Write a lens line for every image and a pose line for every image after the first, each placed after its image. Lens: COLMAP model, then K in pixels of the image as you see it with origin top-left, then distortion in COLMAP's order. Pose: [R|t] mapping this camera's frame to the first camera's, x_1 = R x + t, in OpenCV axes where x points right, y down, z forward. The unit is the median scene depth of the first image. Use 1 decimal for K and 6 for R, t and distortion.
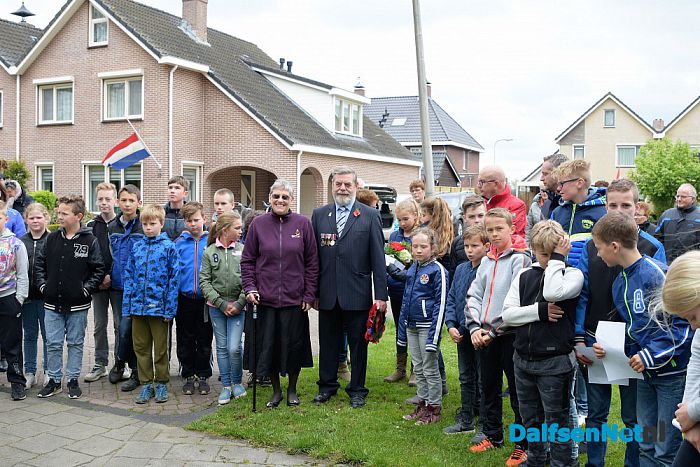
lens RADIAL K [[734.1, 0, 350.6], [0, 734.1, 217.3], [0, 0, 1]] dist [-0.102469, 0.027824]
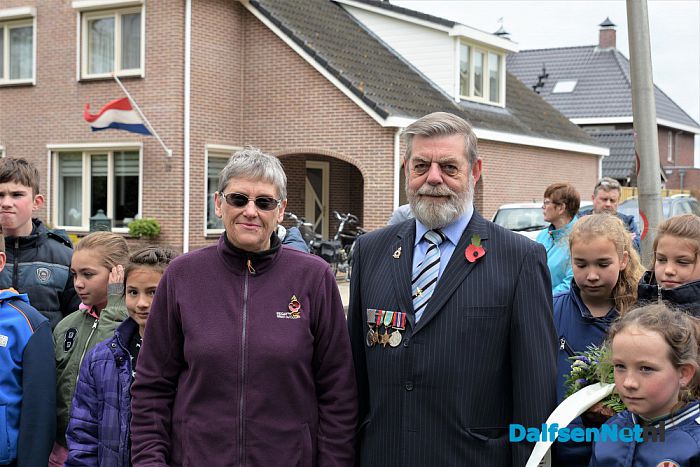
lens RADIAL K [[1091.6, 0, 349.3], [0, 1091.6, 207.8], [0, 0, 1]] dist [-0.008424, 0.020135]
pose [[0.991967, 0.005333, -0.126383, 0.003745], [-0.008546, 0.999653, -0.024901, -0.002614], [0.126207, 0.025782, 0.991669, 0.109094]]
